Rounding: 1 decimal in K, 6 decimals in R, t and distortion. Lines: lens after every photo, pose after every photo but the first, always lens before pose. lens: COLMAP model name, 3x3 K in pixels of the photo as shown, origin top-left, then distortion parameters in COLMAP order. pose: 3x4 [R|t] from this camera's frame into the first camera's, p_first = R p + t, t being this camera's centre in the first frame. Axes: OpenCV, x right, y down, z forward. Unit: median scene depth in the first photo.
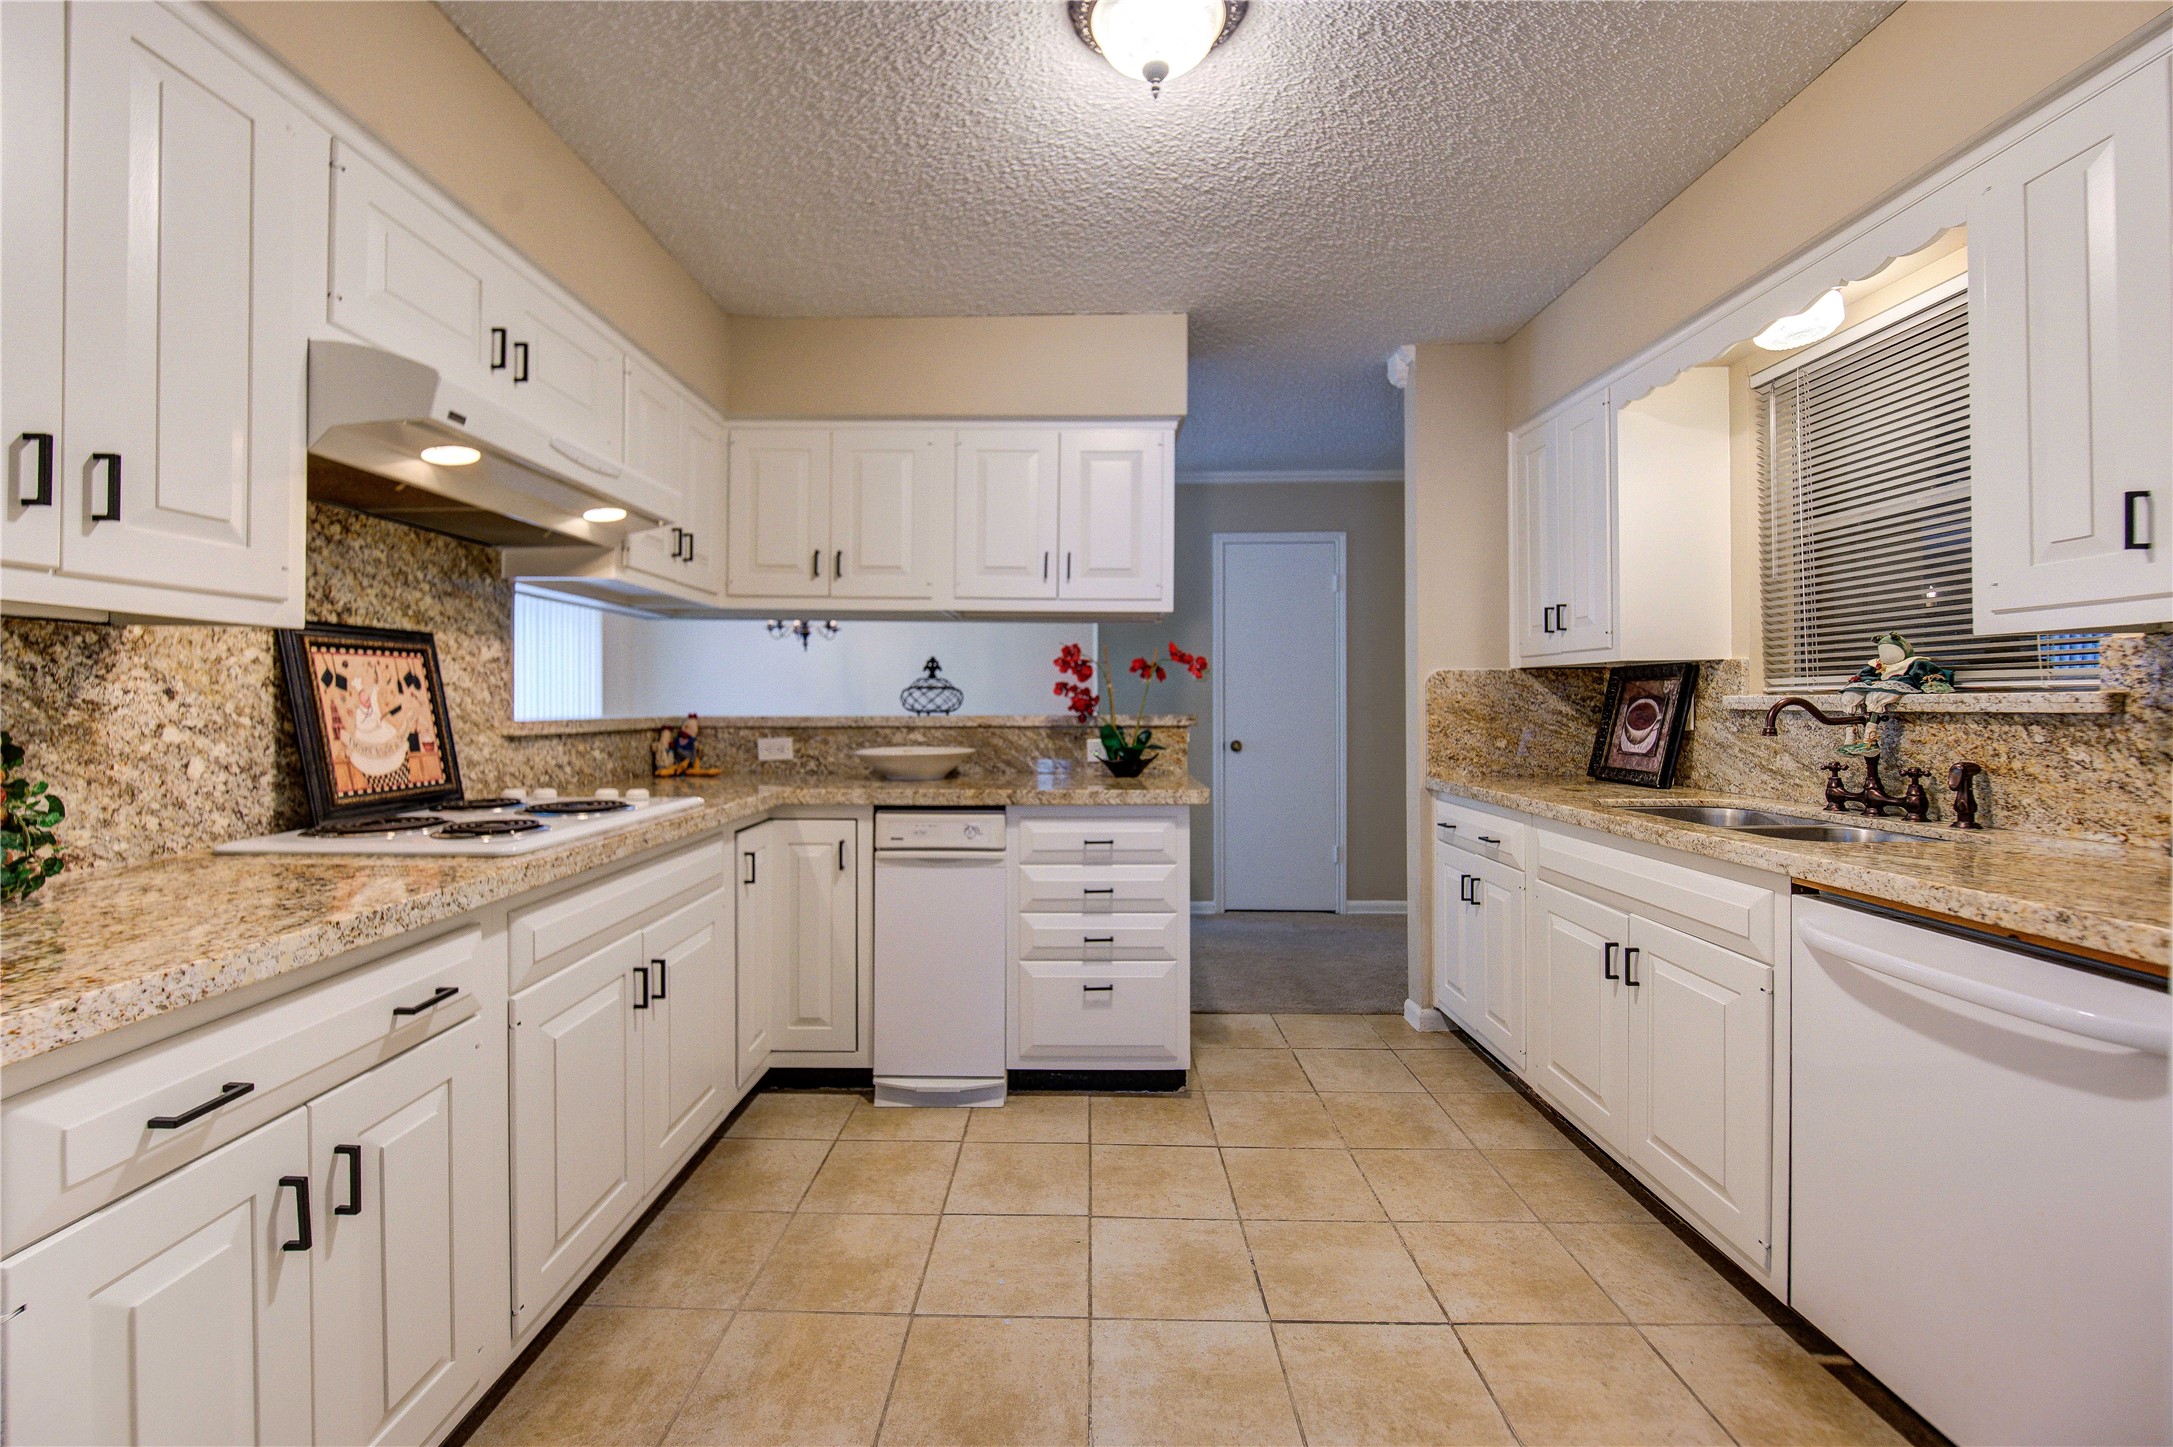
lens RADIAL K [[897.8, 0, 1045.7], [0, 897.8, 698.0], [0, 0, 1]] dist [-0.005216, -0.001212]
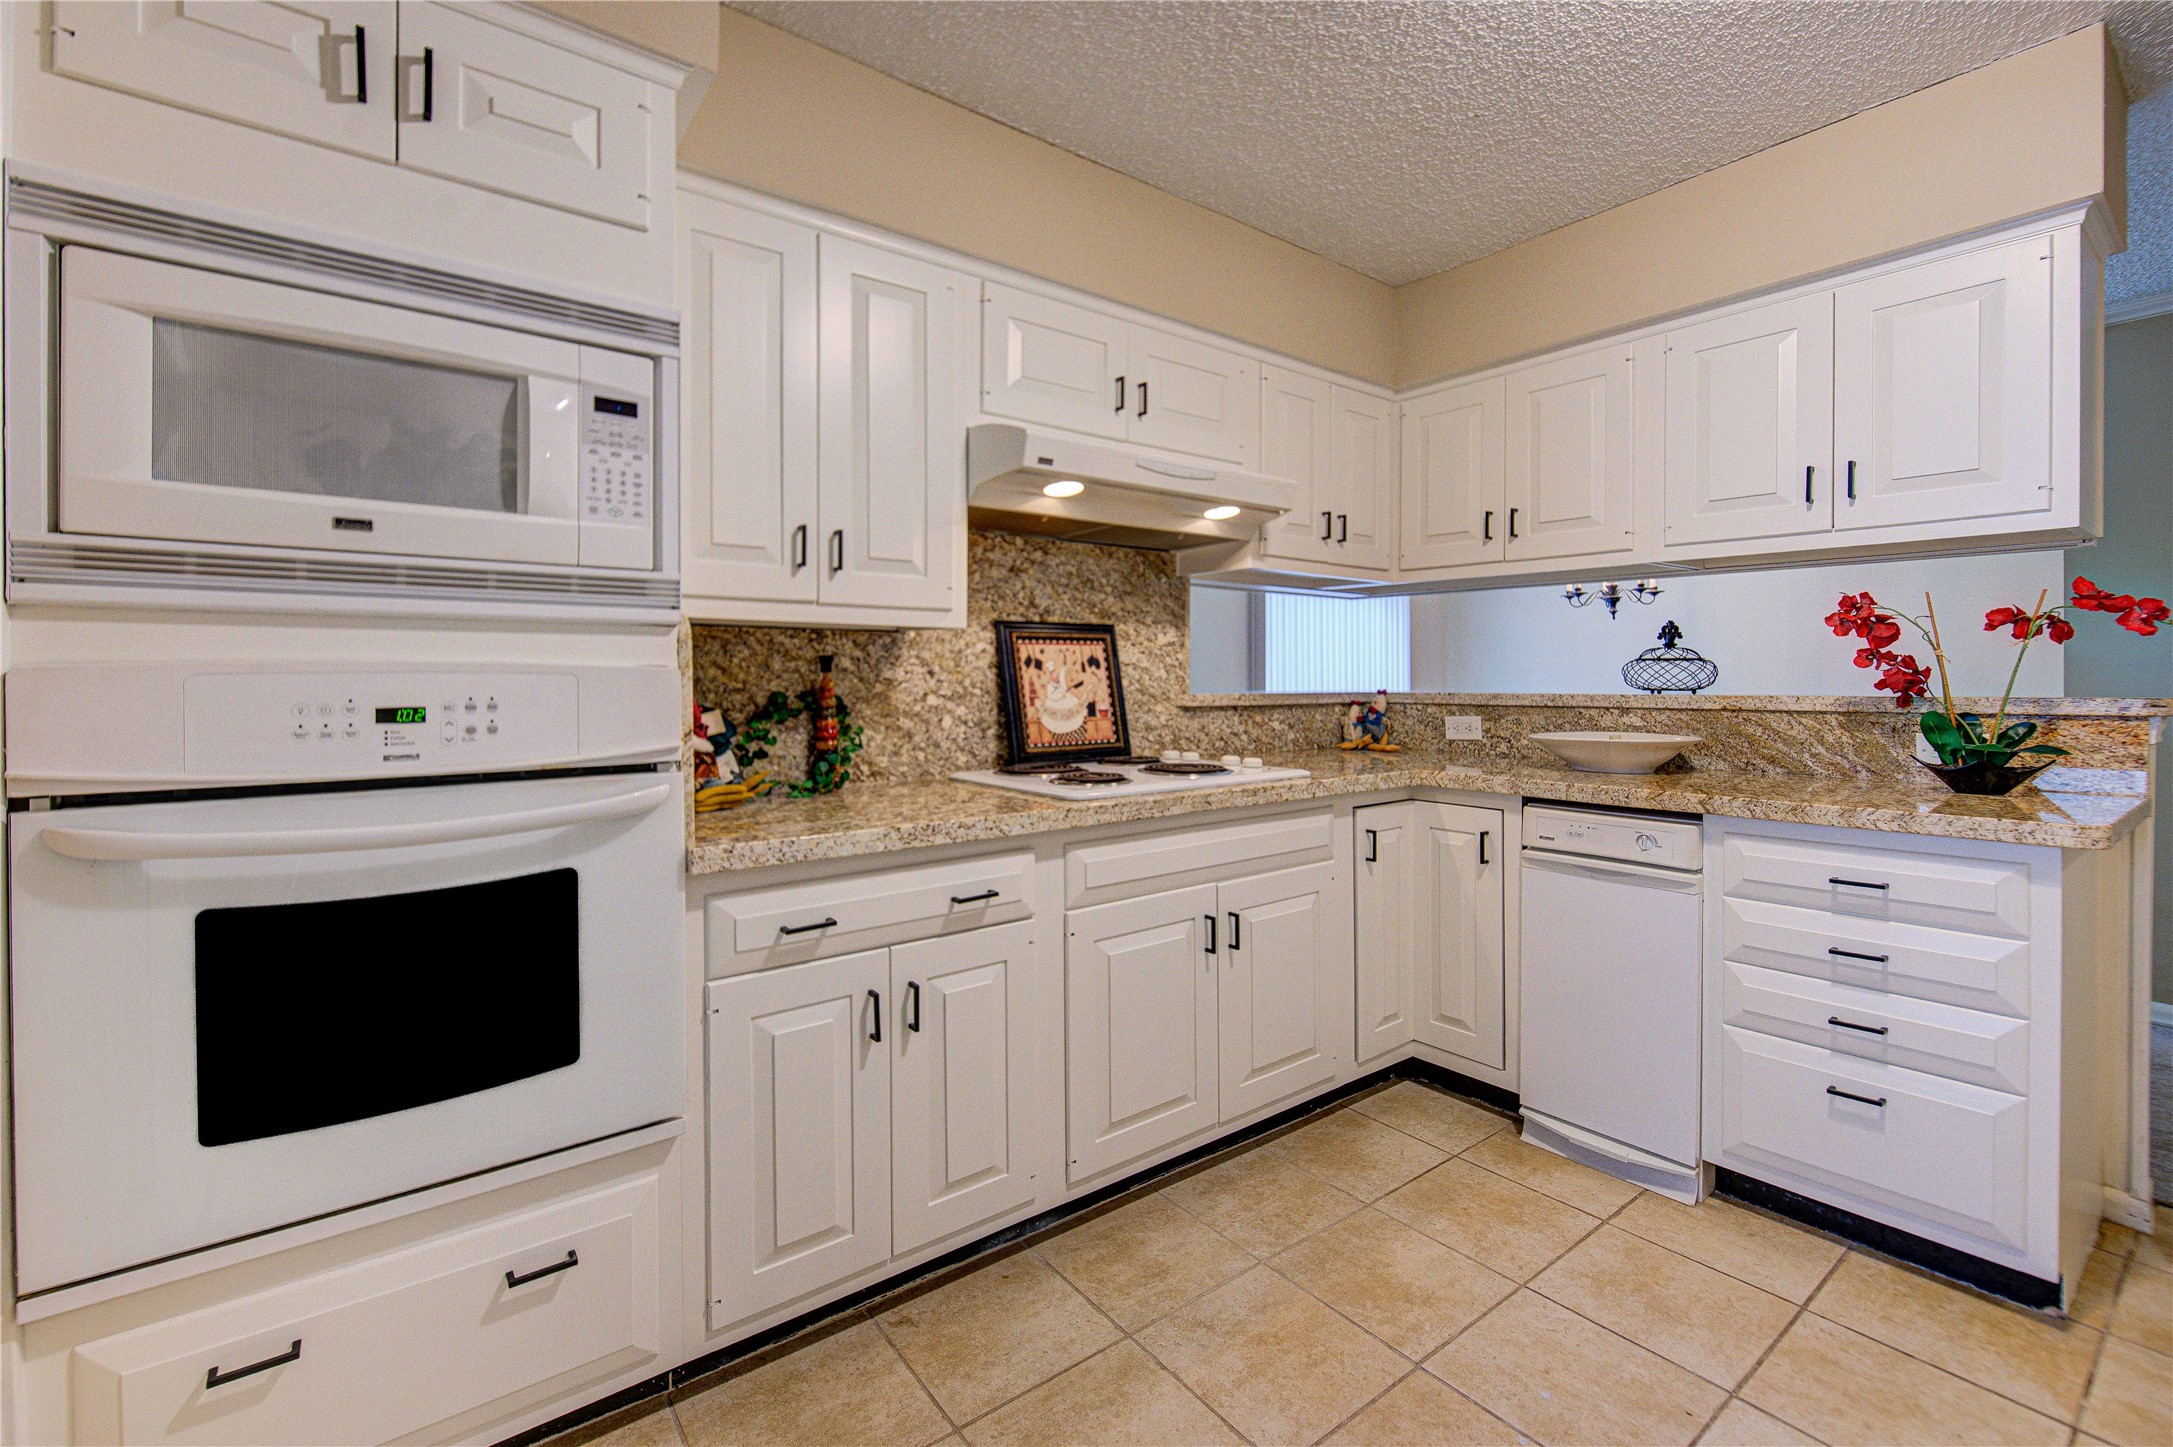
lens RADIAL K [[897.8, 0, 1087.8], [0, 897.8, 677.3], [0, 0, 1]] dist [-0.005216, -0.001212]
pose [[0.632712, -0.002797, -0.774382, 0.276588], [0.005848, 0.999982, 0.001166, 0.000817], [0.774365, -0.005266, 0.632717, 0.153620]]
